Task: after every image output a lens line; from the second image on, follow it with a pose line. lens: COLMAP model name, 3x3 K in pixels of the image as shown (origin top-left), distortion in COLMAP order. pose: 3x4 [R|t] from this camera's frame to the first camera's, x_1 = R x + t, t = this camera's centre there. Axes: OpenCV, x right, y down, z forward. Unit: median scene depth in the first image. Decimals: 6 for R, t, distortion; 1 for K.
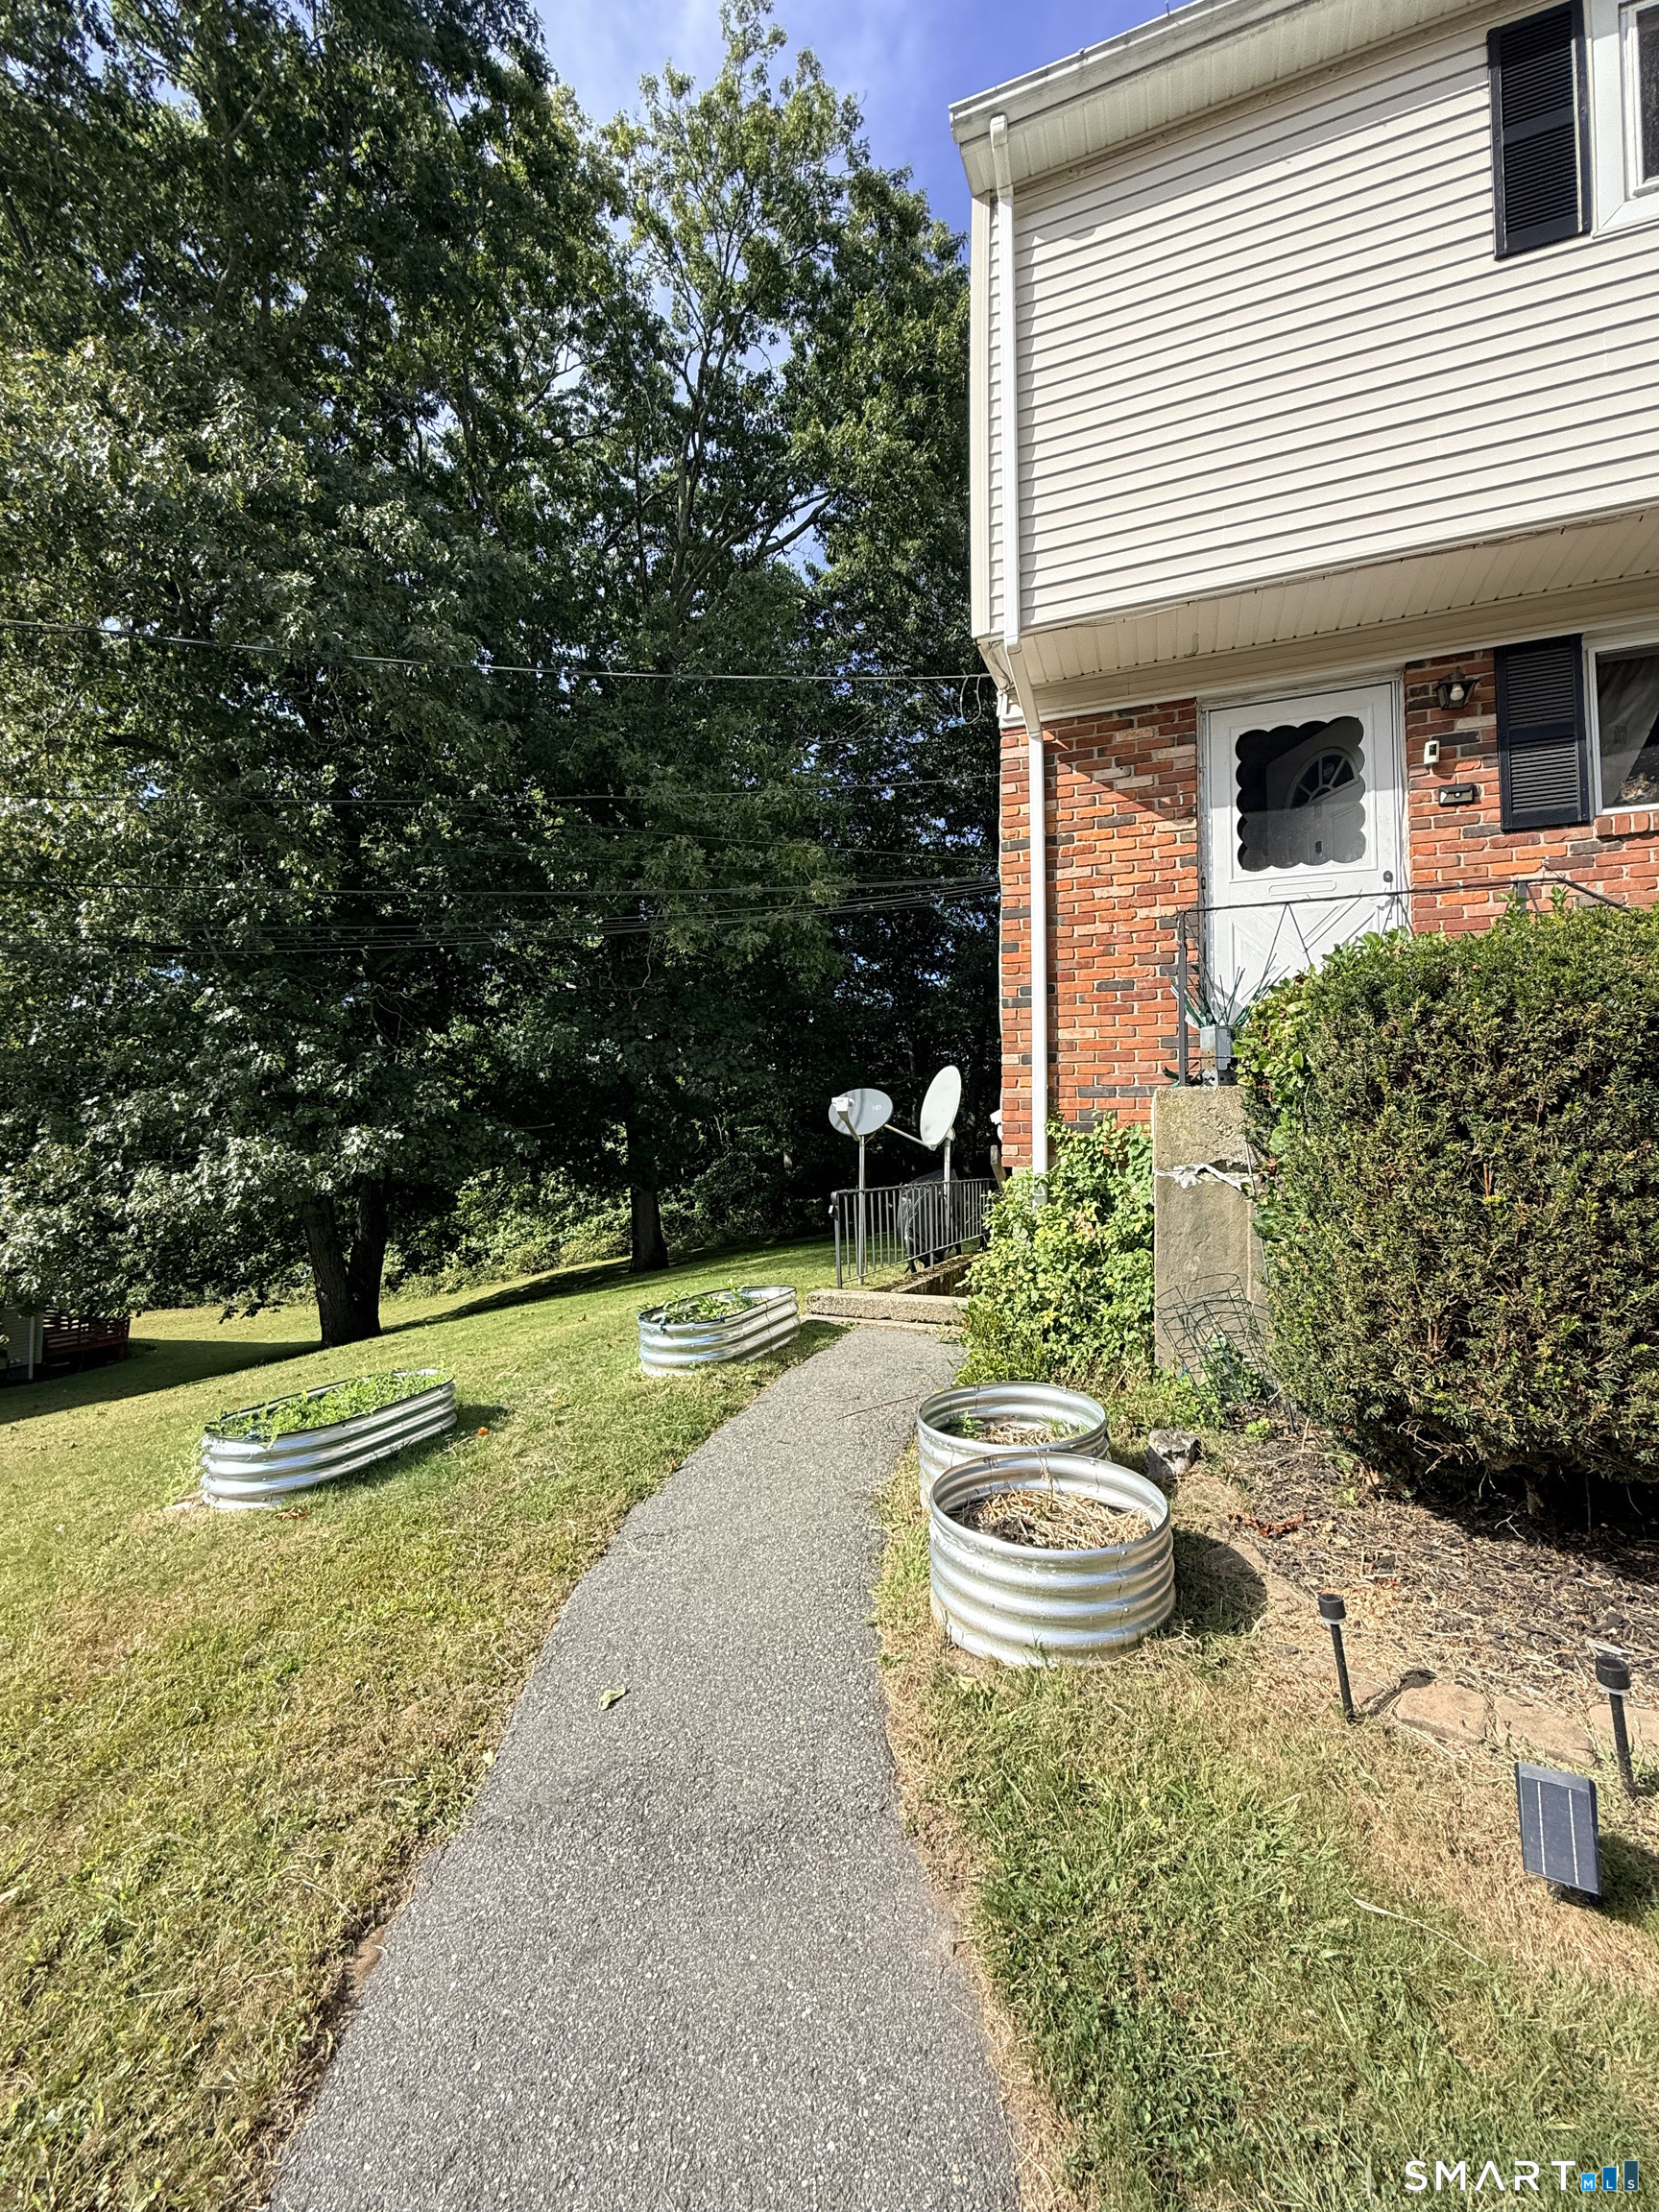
lens RADIAL K [[925.0, 0, 829.3], [0, 925.0, 1108.2], [0, 0, 1]] dist [0.000673, 0.000111]
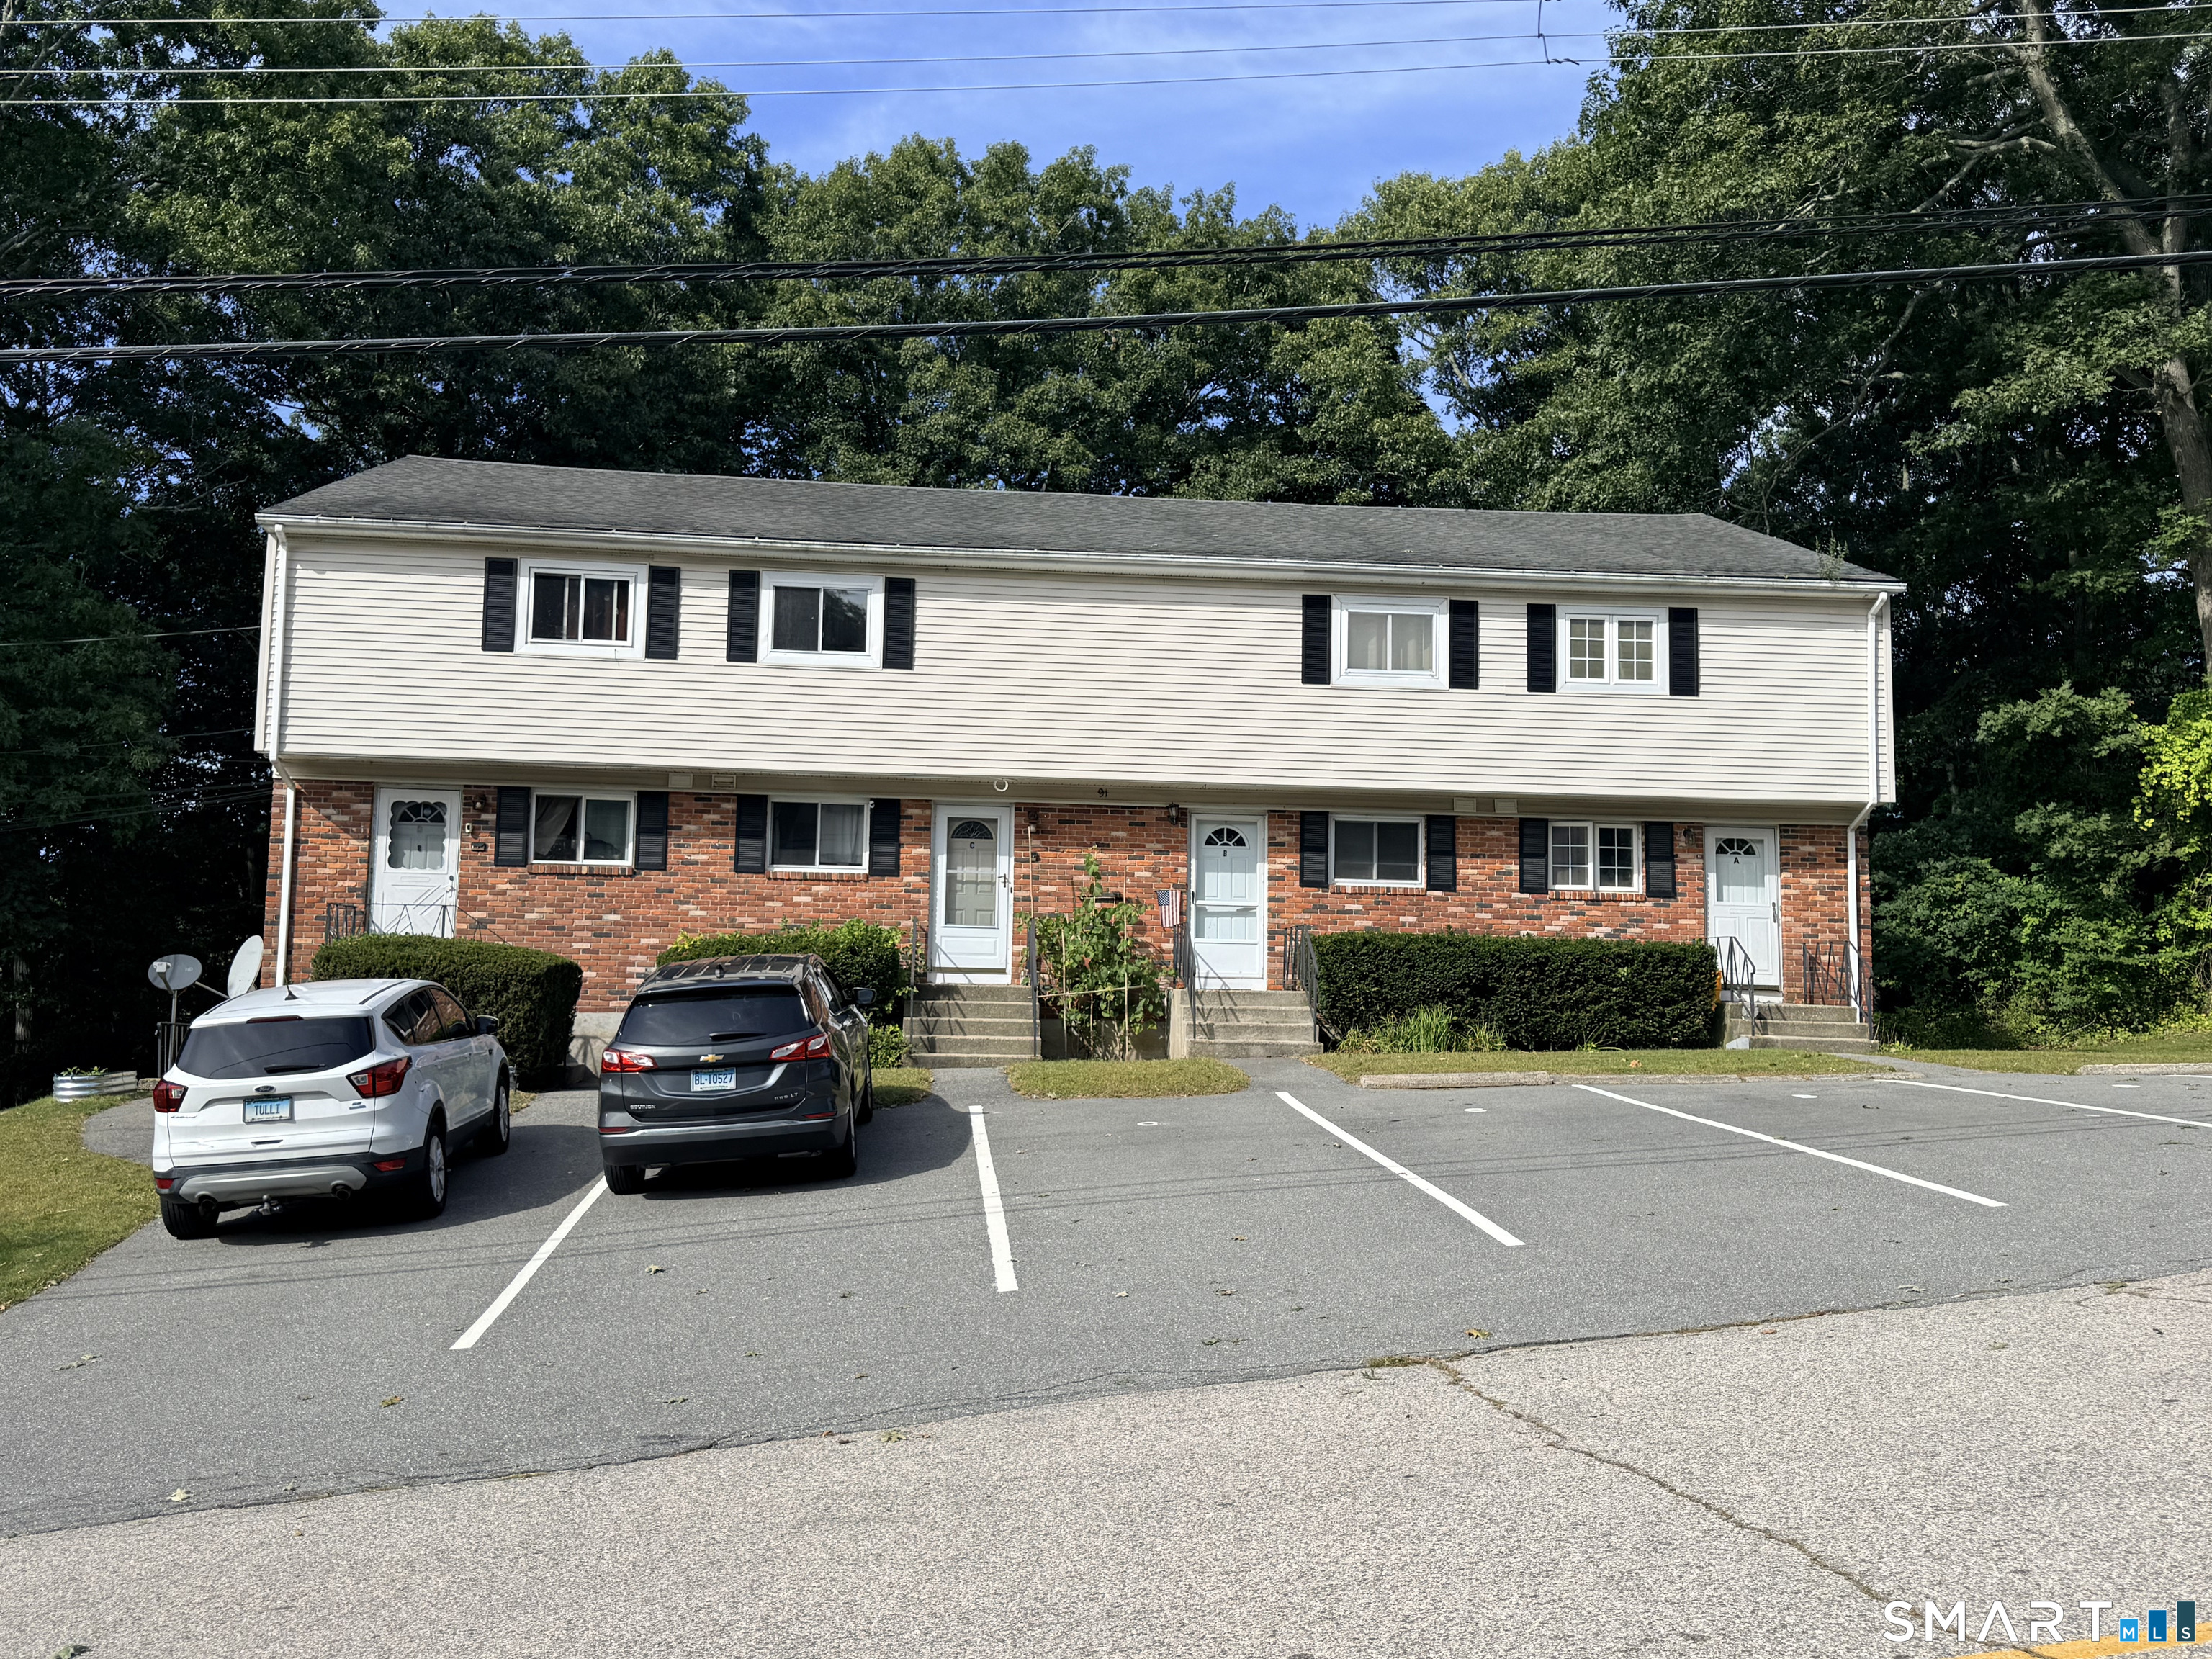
lens RADIAL K [[1946.6, 0, 1104.3], [0, 1946.6, 841.7], [0, 0, 1]] dist [0.121868, -0.205838]
pose [[0.883876, 0.057239, 0.464206, -0.197056], [-0.033411, 0.997675, -0.059403, -0.098226], [-0.466526, 0.036995, 0.883733, -3.606769]]
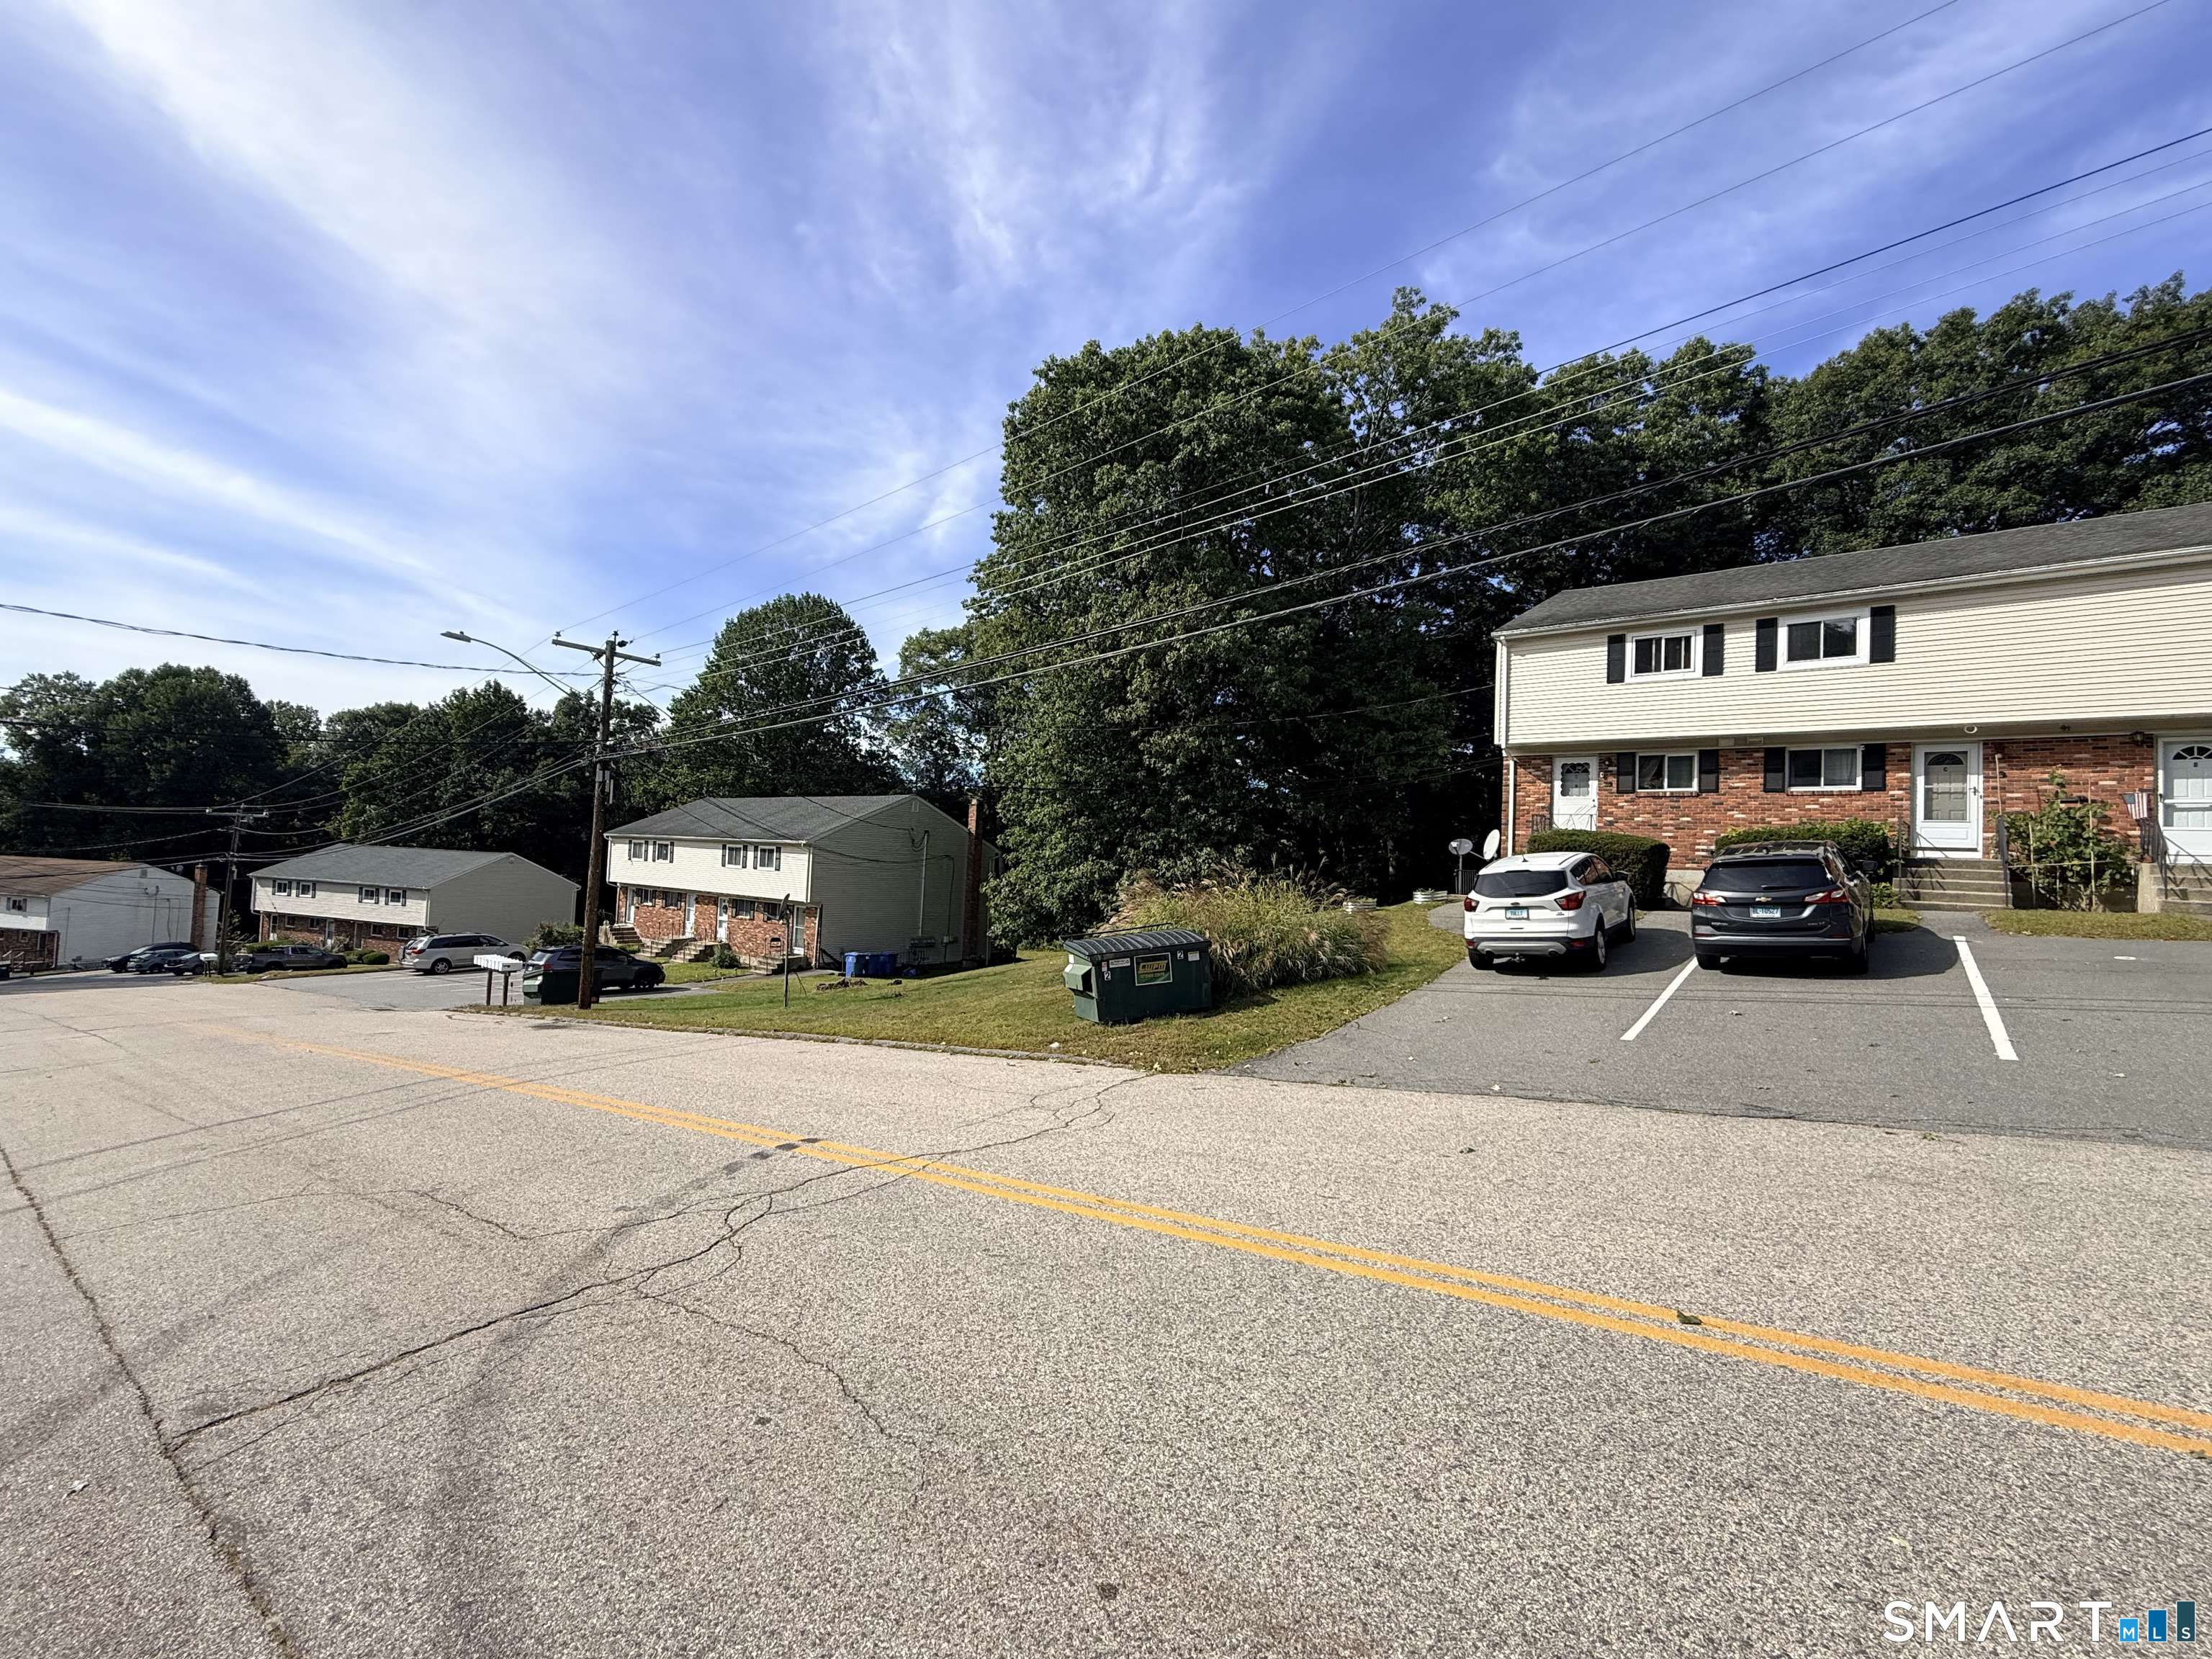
lens RADIAL K [[925.0, 0, 1099.6], [0, 925.0, 823.5], [0, 0, 1]] dist [0.000673, 0.000111]
pose [[0.951399, 0.022319, -0.307150, -0.263057], [-0.021290, 0.999751, 0.006702, -0.109437], [0.307223, 0.000163, 0.951638, -3.614873]]
